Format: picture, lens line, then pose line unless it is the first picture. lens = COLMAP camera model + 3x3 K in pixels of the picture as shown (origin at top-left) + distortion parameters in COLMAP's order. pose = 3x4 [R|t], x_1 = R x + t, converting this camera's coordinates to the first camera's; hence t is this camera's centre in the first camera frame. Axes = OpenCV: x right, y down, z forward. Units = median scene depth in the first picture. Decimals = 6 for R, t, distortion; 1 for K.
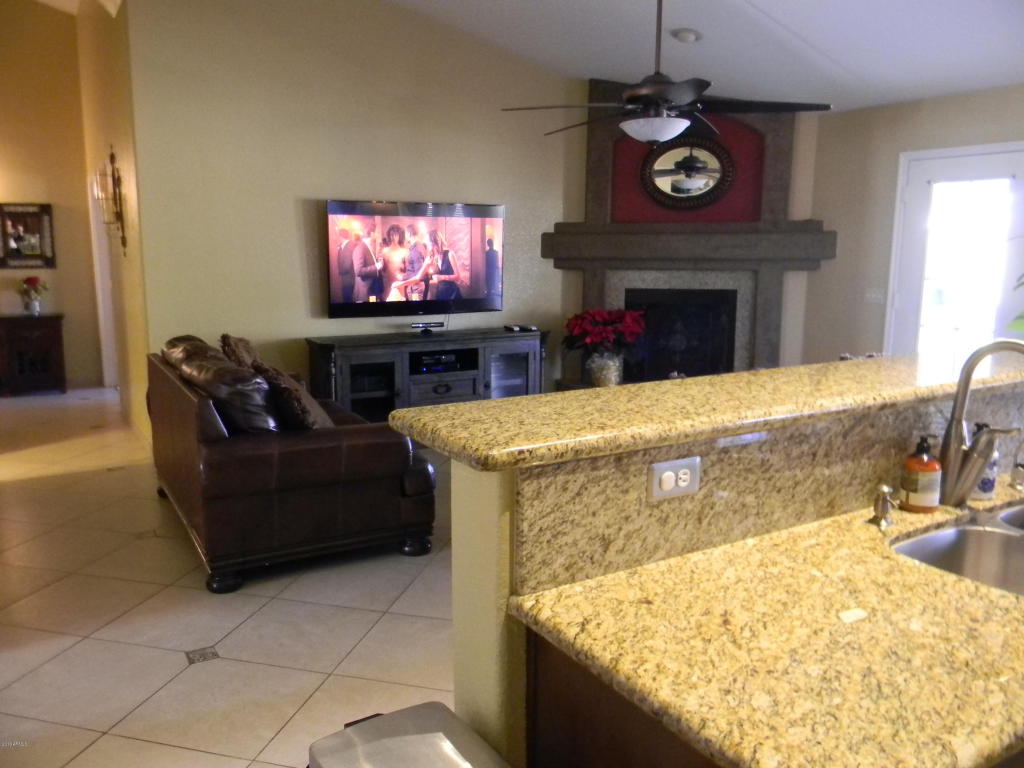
lens RADIAL K [[828.3, 0, 515.9], [0, 828.3, 385.3], [0, 0, 1]] dist [0.028676, -0.045117]
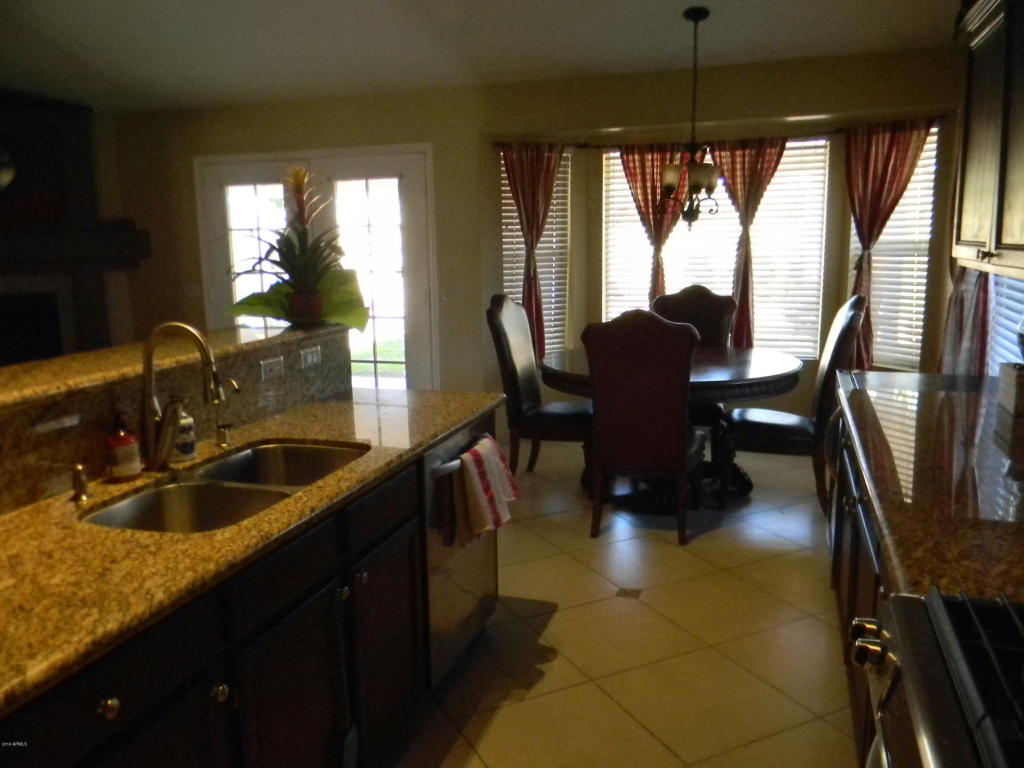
lens RADIAL K [[828.3, 0, 513.1], [0, 828.3, 383.9], [0, 0, 1]] dist [0.028676, -0.045117]
pose [[0.778919, -0.127833, 0.613957, 0.082415], [0.126731, 0.990892, 0.045534, 0.013536], [-0.614186, 0.042340, 0.788025, -0.082366]]
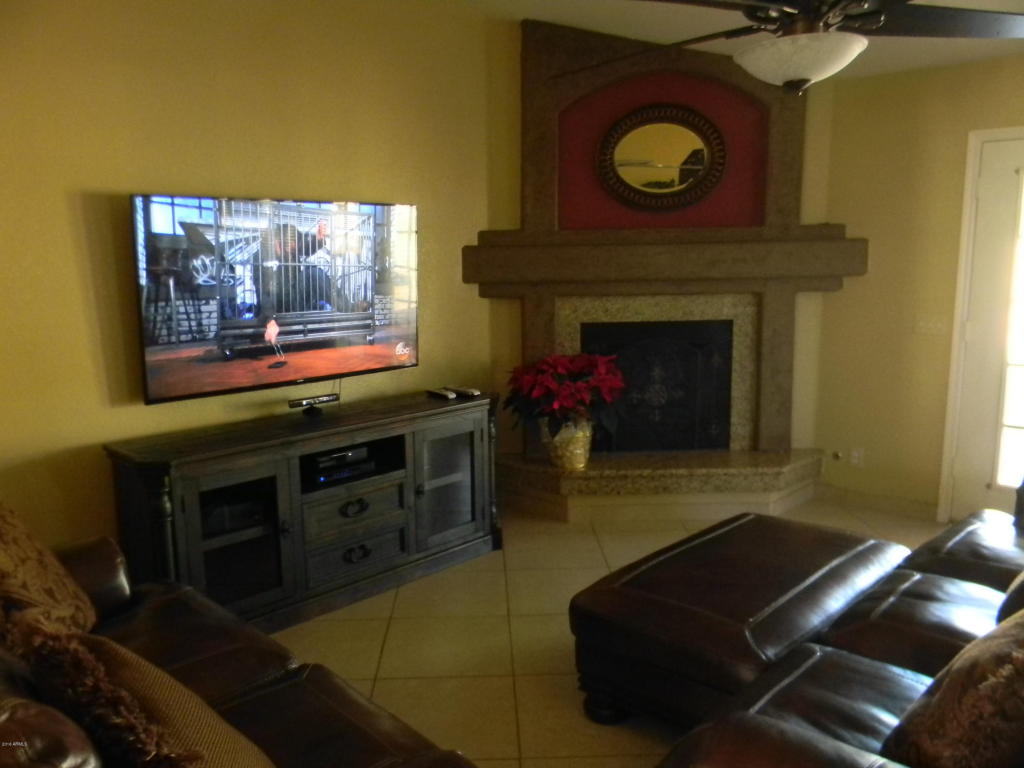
lens RADIAL K [[828.3, 0, 505.0], [0, 828.3, 382.2], [0, 0, 1]] dist [0.028676, -0.045117]
pose [[0.959044, -0.061597, 0.276479, -0.143681], [0.064891, 0.997889, -0.002771, -0.077747], [-0.275724, 0.020598, 0.961016, 0.387352]]
